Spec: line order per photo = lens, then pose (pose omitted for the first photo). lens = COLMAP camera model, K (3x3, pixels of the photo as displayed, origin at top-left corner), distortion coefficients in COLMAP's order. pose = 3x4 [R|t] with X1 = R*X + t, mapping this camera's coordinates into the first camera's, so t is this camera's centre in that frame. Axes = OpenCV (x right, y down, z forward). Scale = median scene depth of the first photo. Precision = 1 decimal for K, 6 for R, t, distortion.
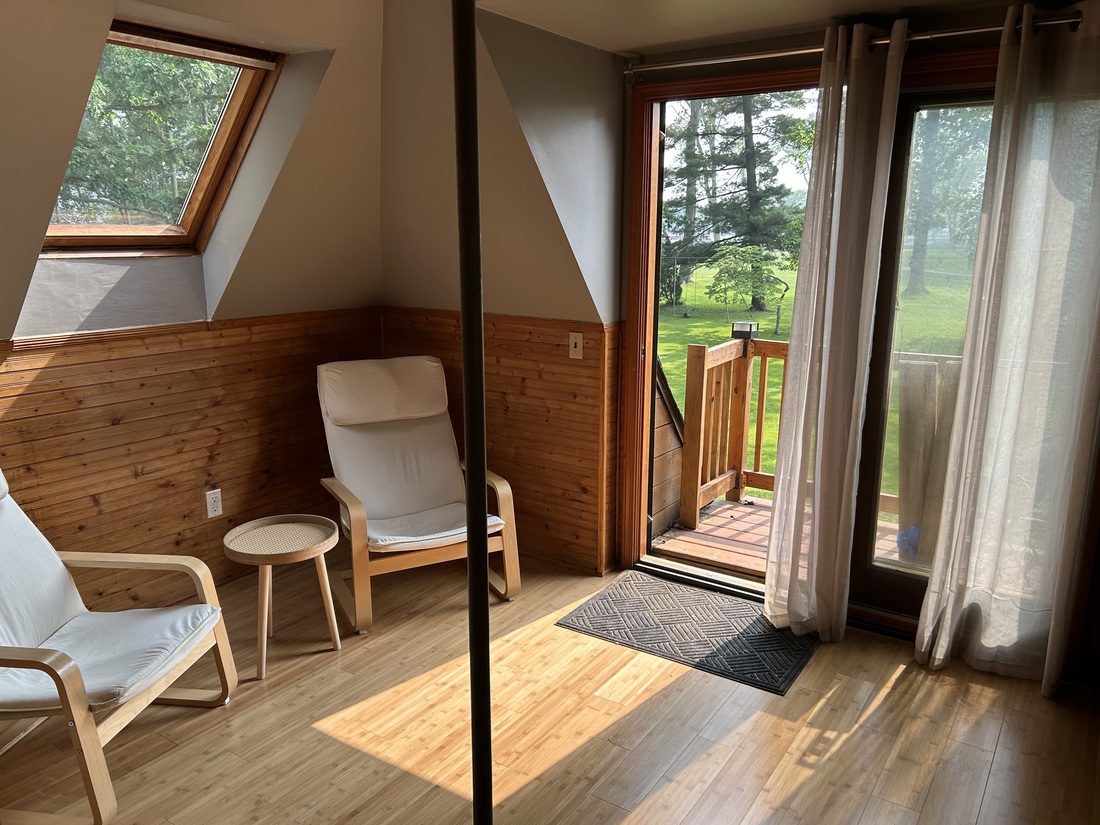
lens RADIAL K [[831.4, 0, 549.4], [0, 831.4, 415.8], [0, 0, 1]] dist [0.055302, -0.045882]
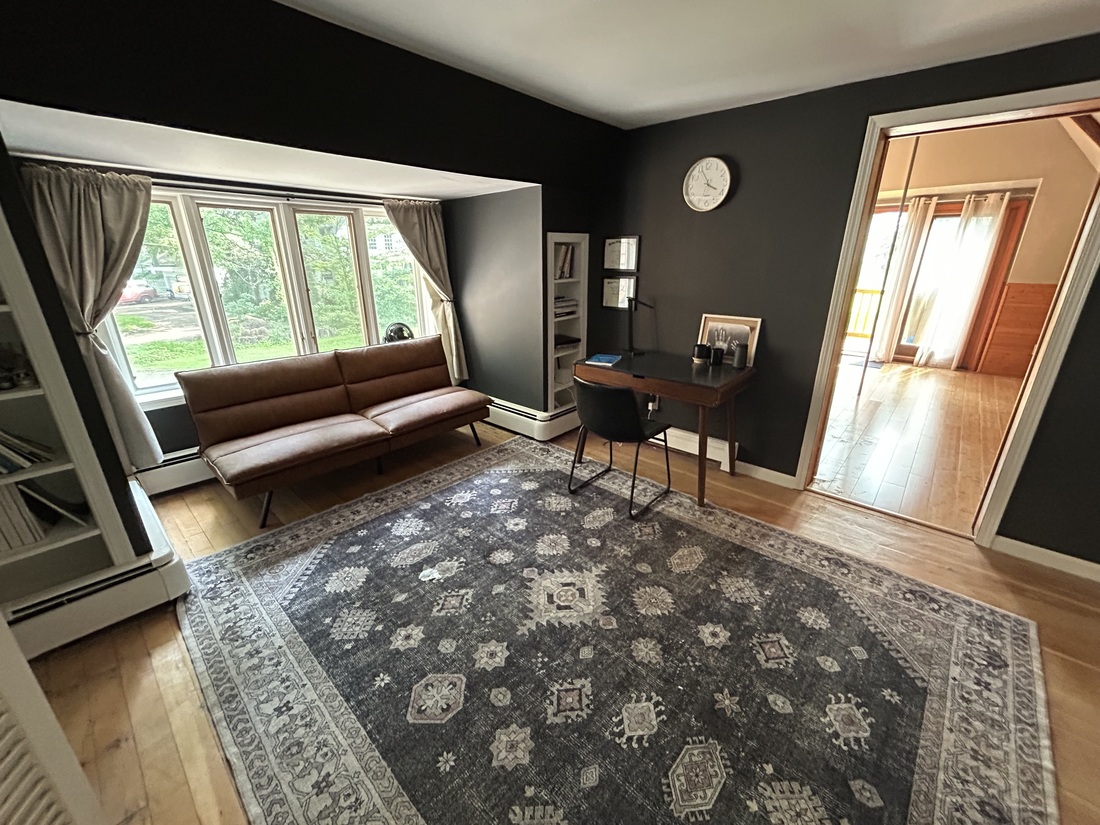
lens RADIAL K [[442.3, 0, 549.4], [0, 442.3, 414.3], [0, 0, 1]] dist [0.002526, 0.000138]
pose [[0.988749, 0.043049, -0.143258, -0.953203], [-0.024944, 0.991735, 0.125854, 0.303262], [0.147492, -0.120865, 0.981651, -1.323385]]
